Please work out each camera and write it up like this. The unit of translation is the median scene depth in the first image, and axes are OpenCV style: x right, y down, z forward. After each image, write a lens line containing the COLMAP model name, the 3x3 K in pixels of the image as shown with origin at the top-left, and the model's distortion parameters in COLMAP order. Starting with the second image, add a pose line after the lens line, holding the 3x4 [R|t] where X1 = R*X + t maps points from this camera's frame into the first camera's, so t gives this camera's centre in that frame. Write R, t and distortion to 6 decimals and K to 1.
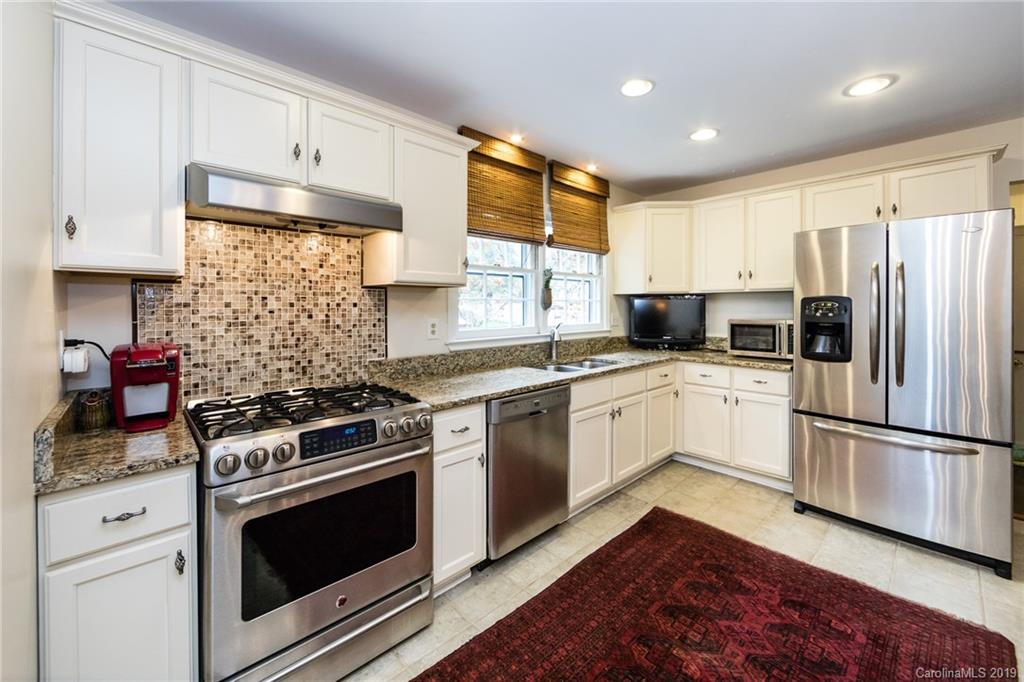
lens RADIAL K [[408.5, 0, 529.2], [0, 408.5, 306.6], [0, 0, 1]] dist [0.000432, -0.000081]
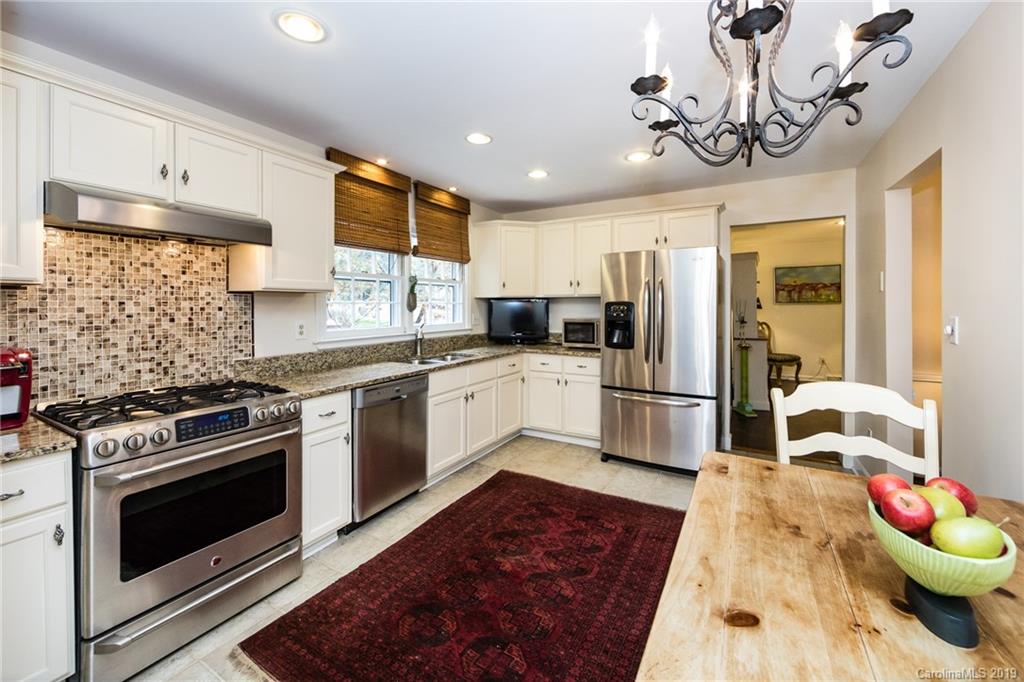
lens RADIAL K [[401.9, 0, 527.2], [0, 401.9, 307.0], [0, 0, 1]] dist [0.000147, -0.000089]
pose [[0.959458, -0.001051, 0.281849, 0.051429], [0.000425, 0.999997, 0.002281, -0.010950], [-0.281851, -0.002069, 0.959456, -0.242935]]
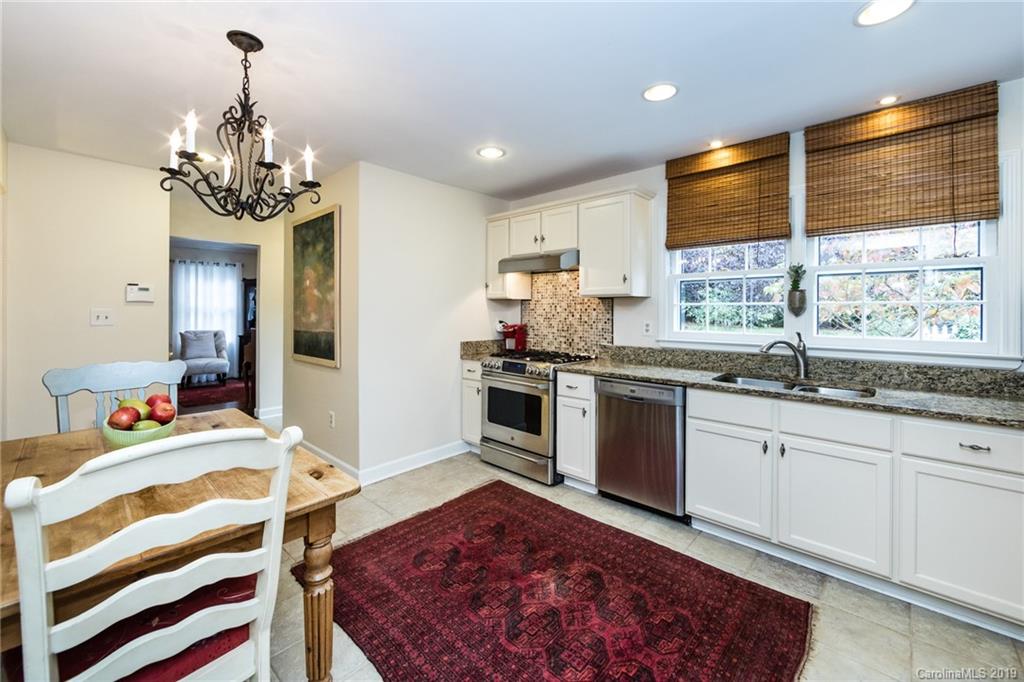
lens RADIAL K [[407.0, 0, 512.0], [0, 407.0, 309.2], [0, 0, 1]] dist [-0.000234, -0.000053]
pose [[0.052330, -0.001058, -0.998629, 1.202111], [-0.005171, 0.999986, -0.001331, -0.001997], [0.998616, 0.005233, 0.052324, 0.572660]]
